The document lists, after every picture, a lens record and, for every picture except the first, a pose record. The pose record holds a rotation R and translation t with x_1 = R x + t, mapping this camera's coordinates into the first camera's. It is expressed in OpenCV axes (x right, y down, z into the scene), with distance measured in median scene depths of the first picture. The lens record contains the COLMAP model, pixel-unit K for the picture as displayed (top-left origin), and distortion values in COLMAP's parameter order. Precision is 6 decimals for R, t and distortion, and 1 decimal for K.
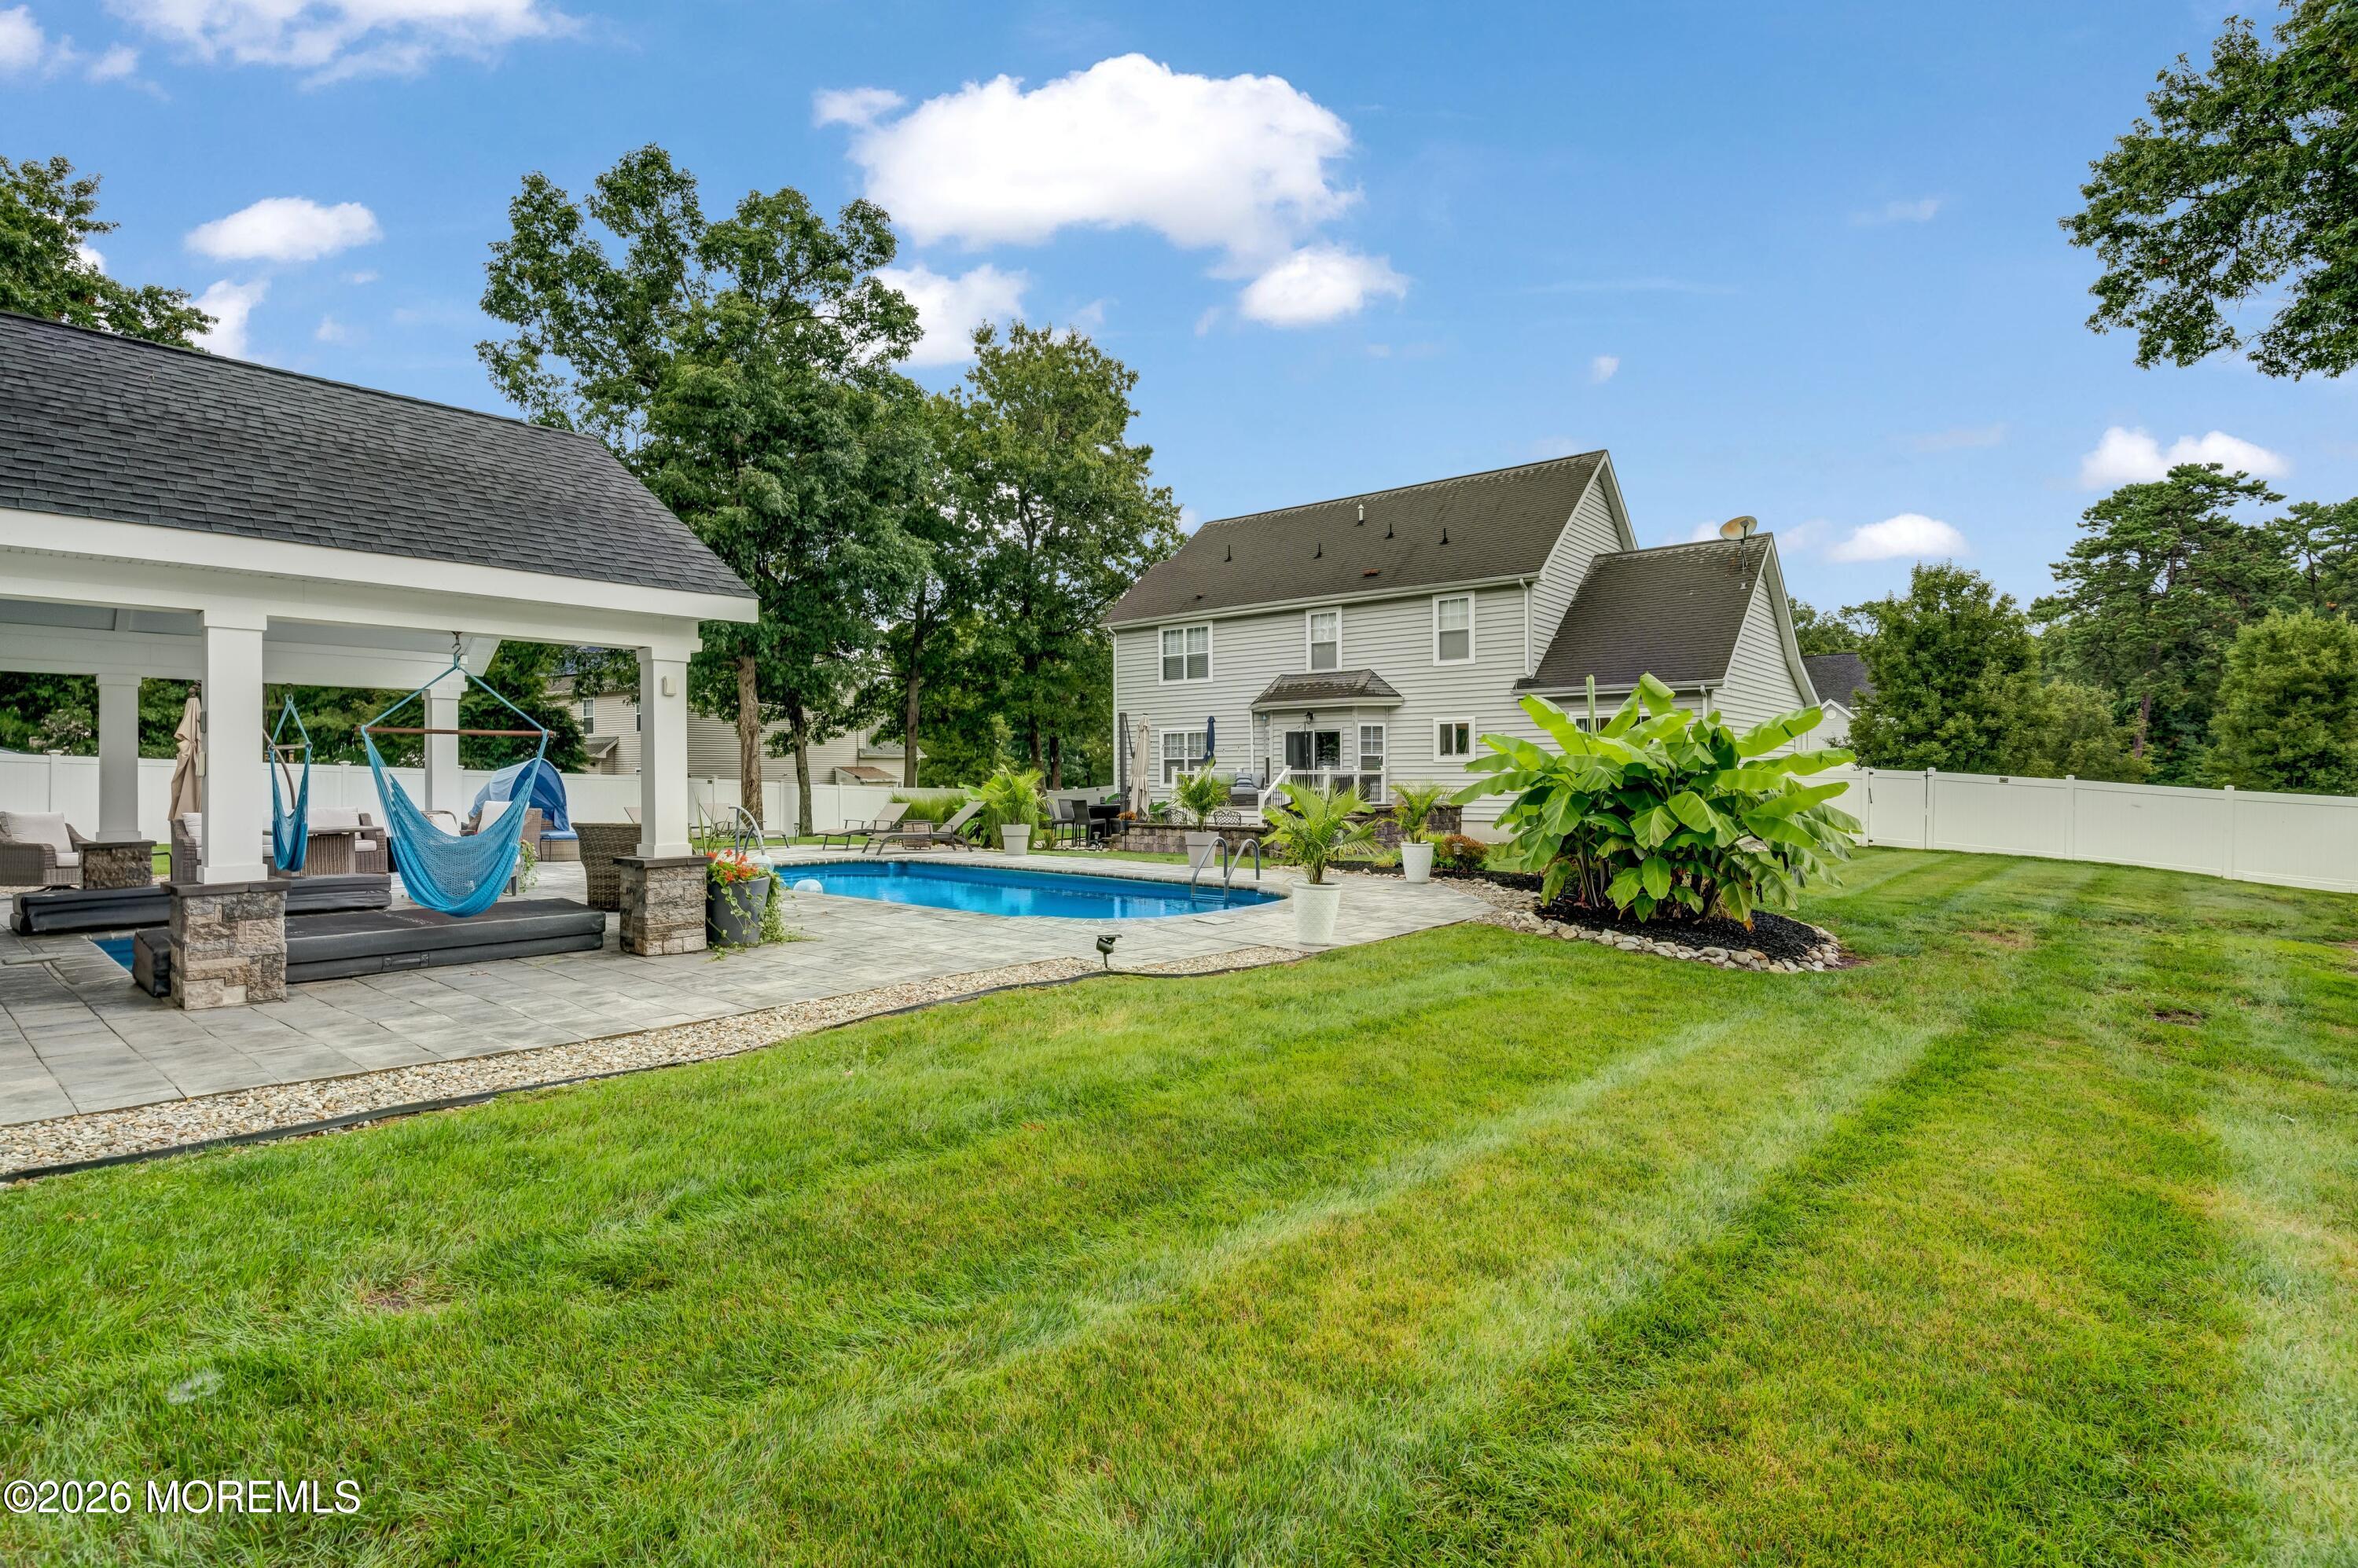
lens RADIAL K [[1126.8, 0, 1174.4], [0, 1126.8, 778.1], [0, 0, 1]] dist [0.001156, -0.000004]
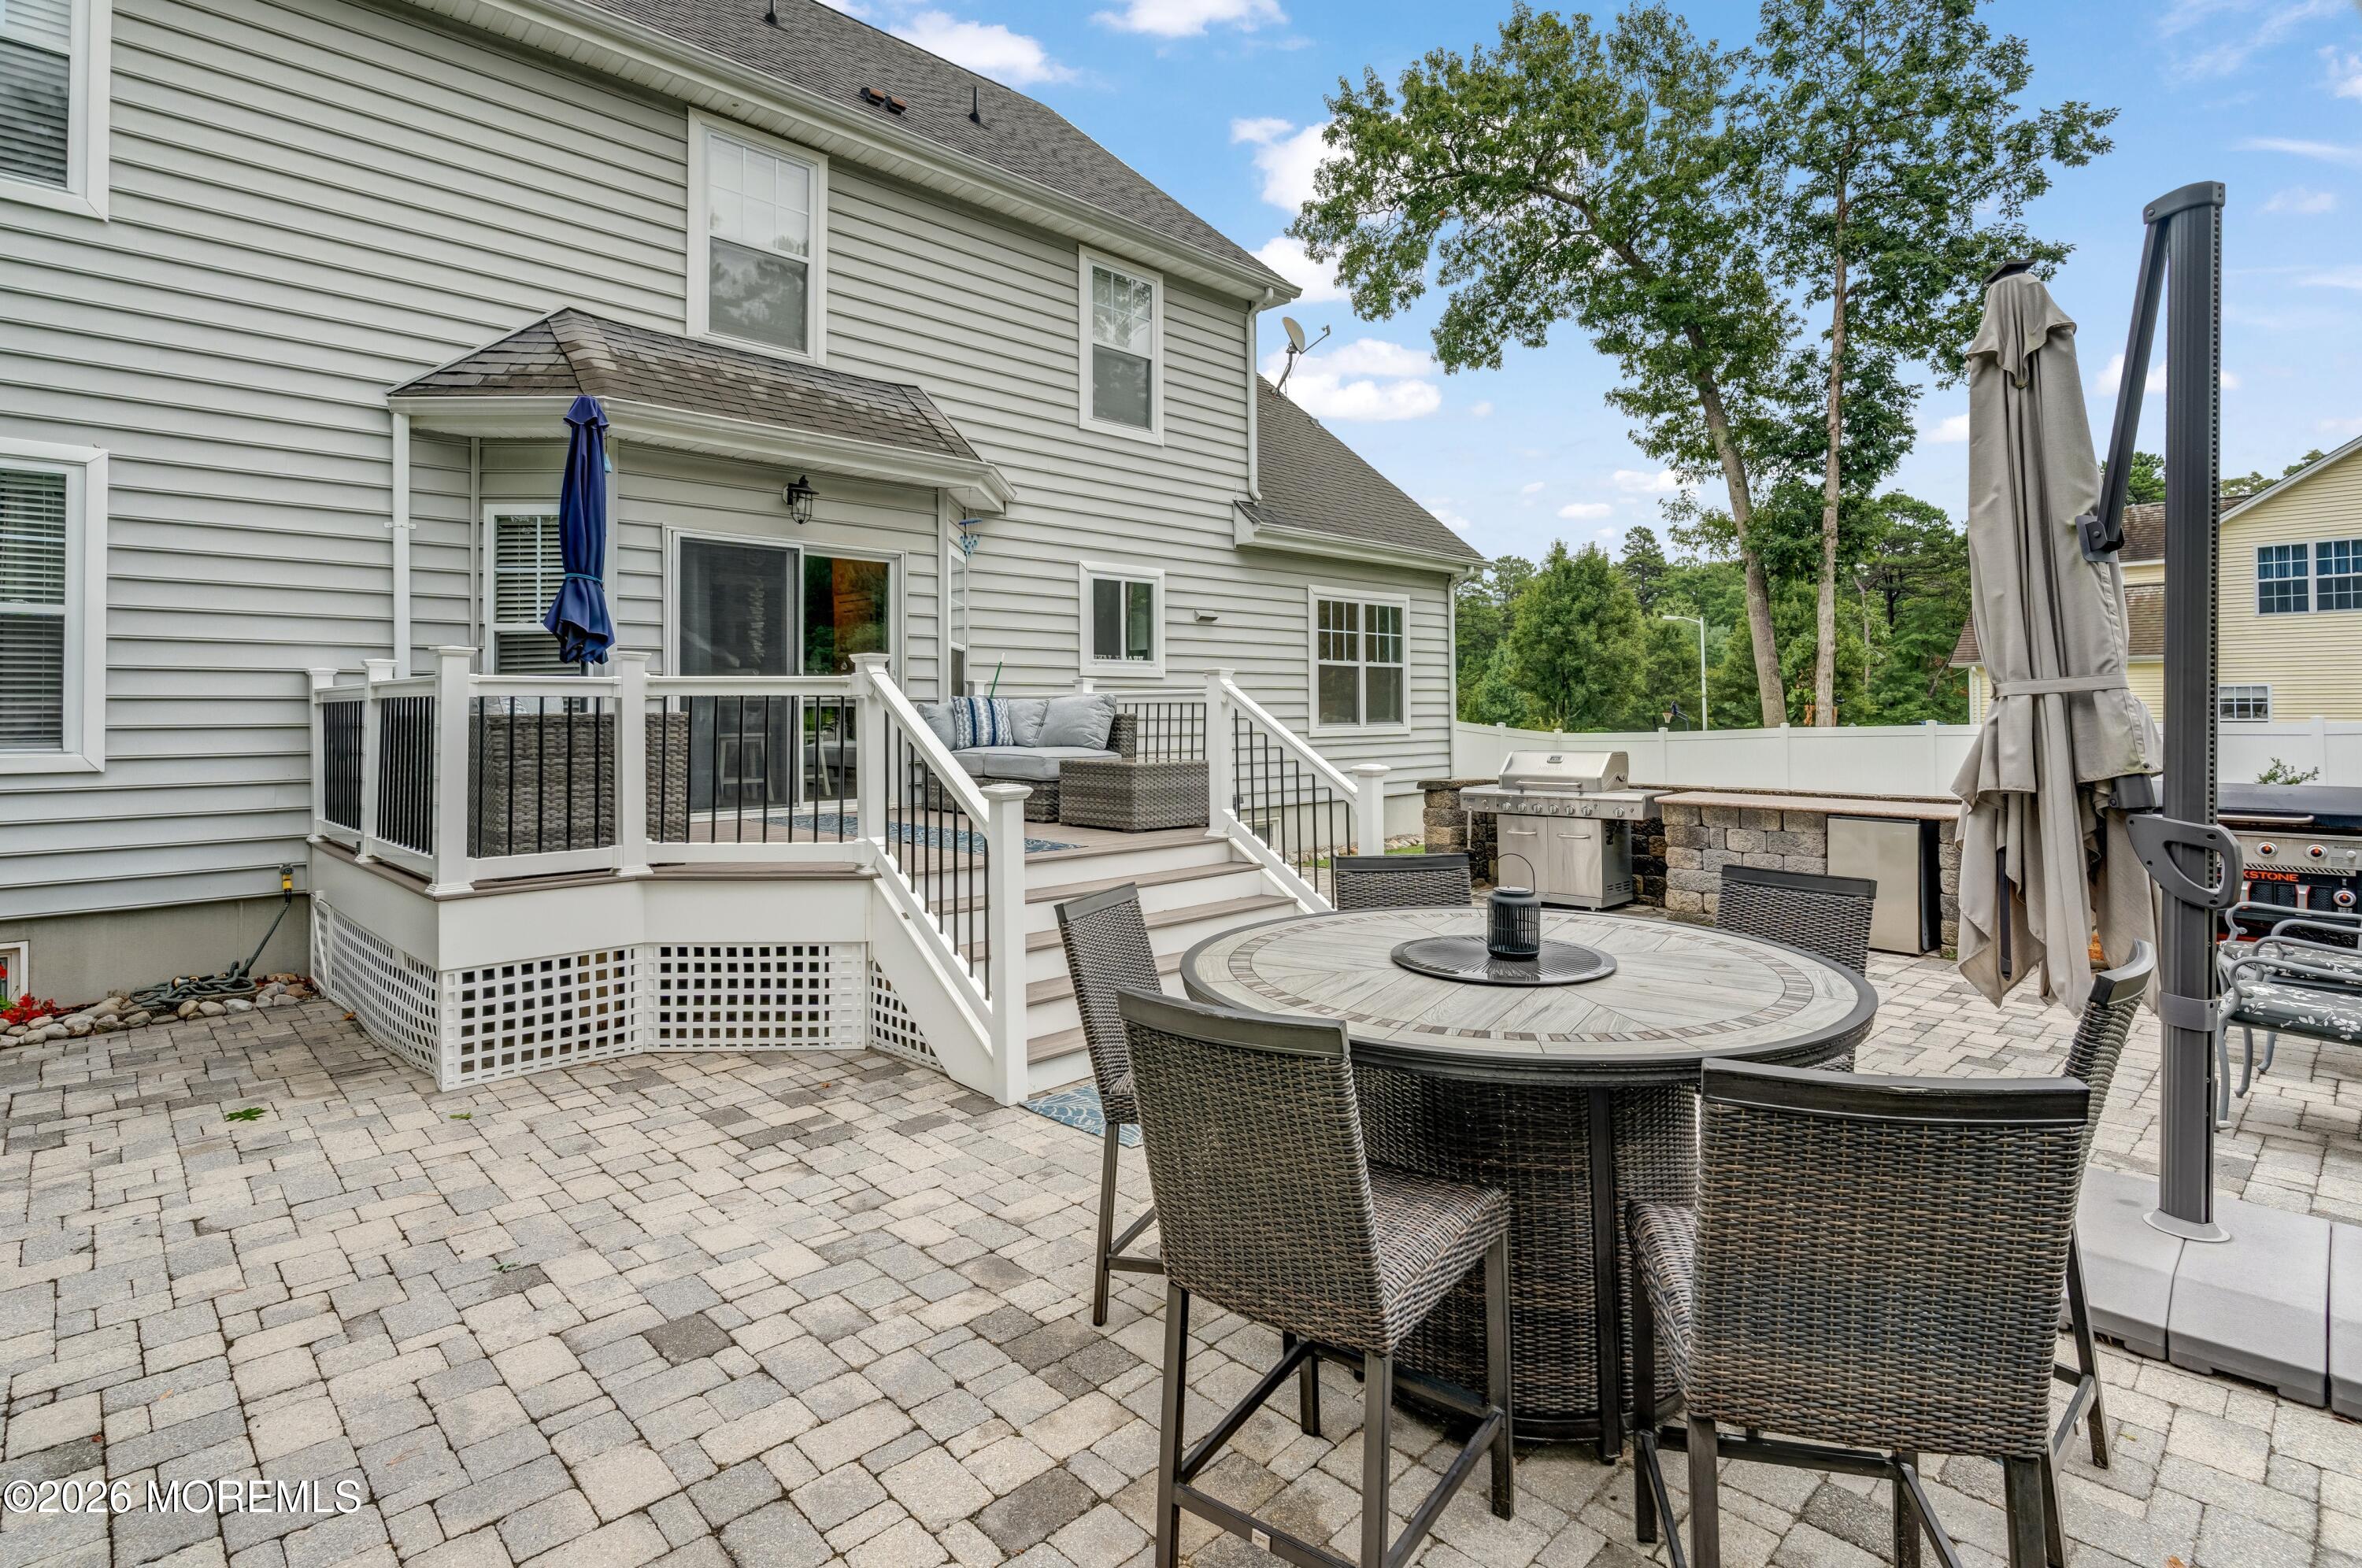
lens RADIAL K [[1150.0, 0, 1144.9], [0, 1150.0, 685.5], [0, 0, 1]] dist [-0.000408, 0.000344]
pose [[0.140309, 0.029557, 0.989667, -0.135752], [0.006669, 0.999503, -0.030796, 0.001291], [-0.990085, 0.010921, 0.140042, 0.813883]]
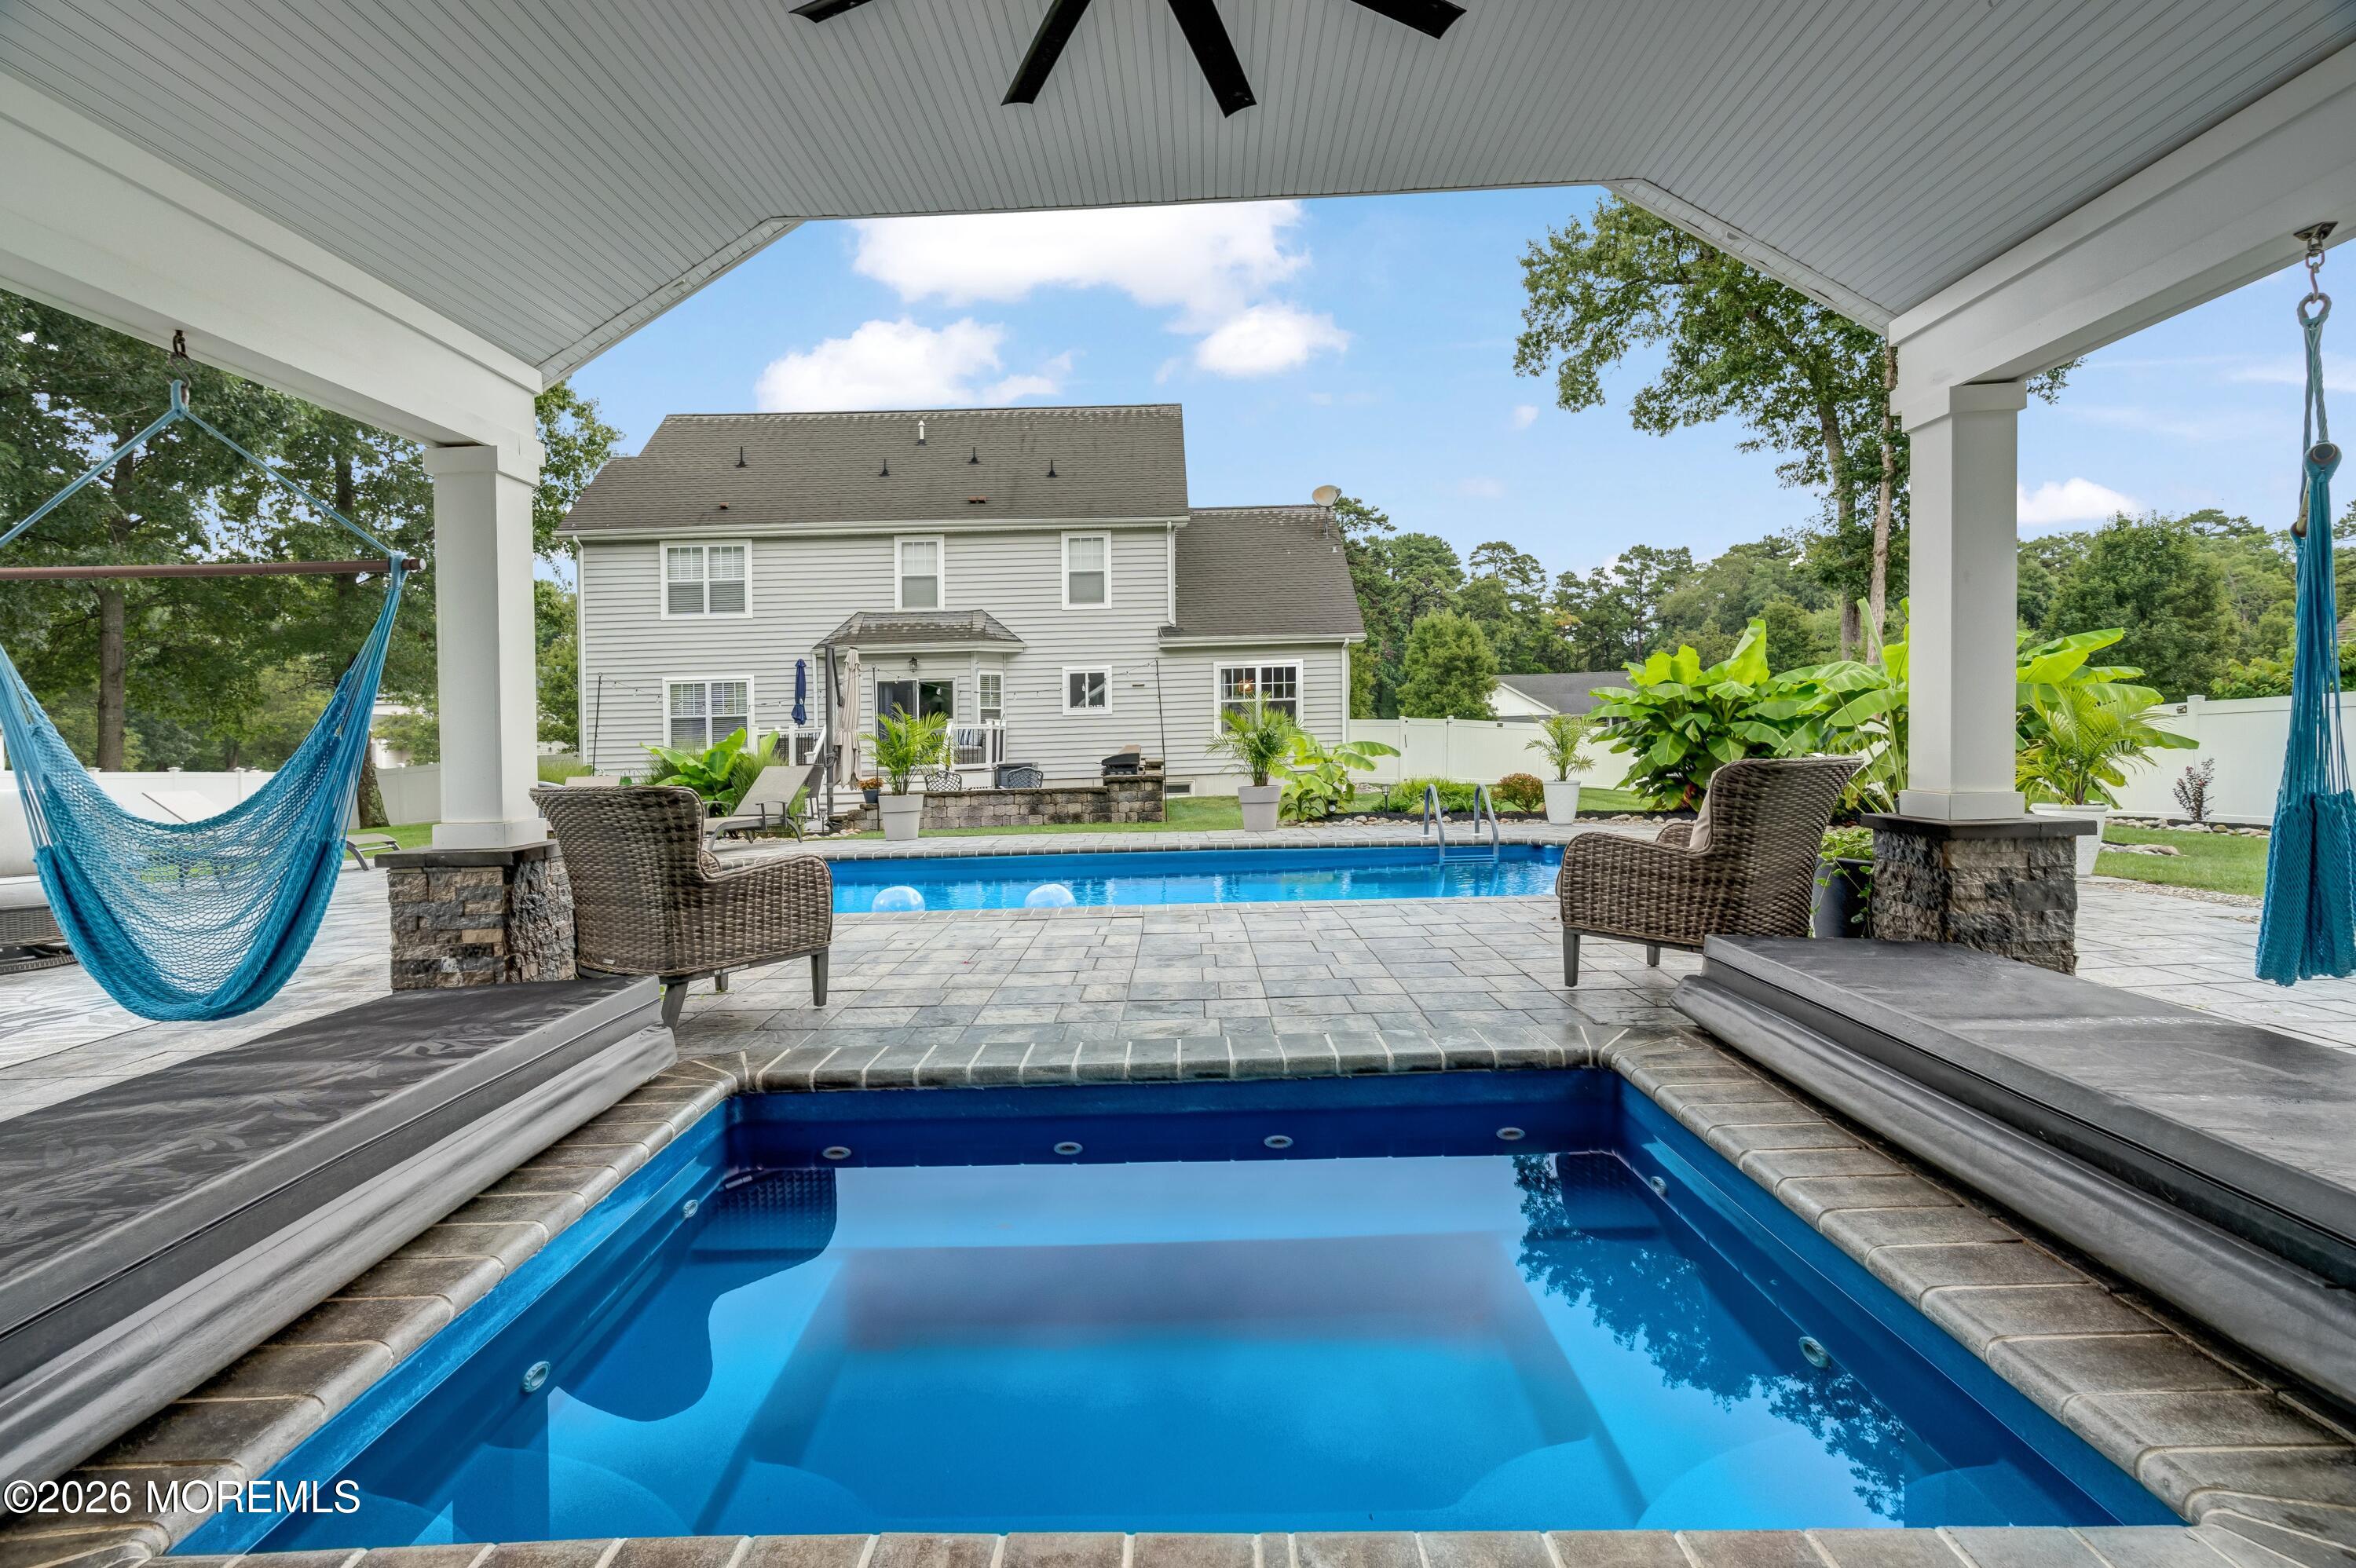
lens RADIAL K [[1152.7, 0, 1165.5], [0, 1152.7, 733.5], [0, 0, 1]] dist [-0.001617, -0.000401]
pose [[0.767743, -0.014091, 0.640602, -0.263709], [0.024600, 0.999669, -0.007493, 0.008086], [-0.640285, 0.021511, 0.767836, 0.210445]]
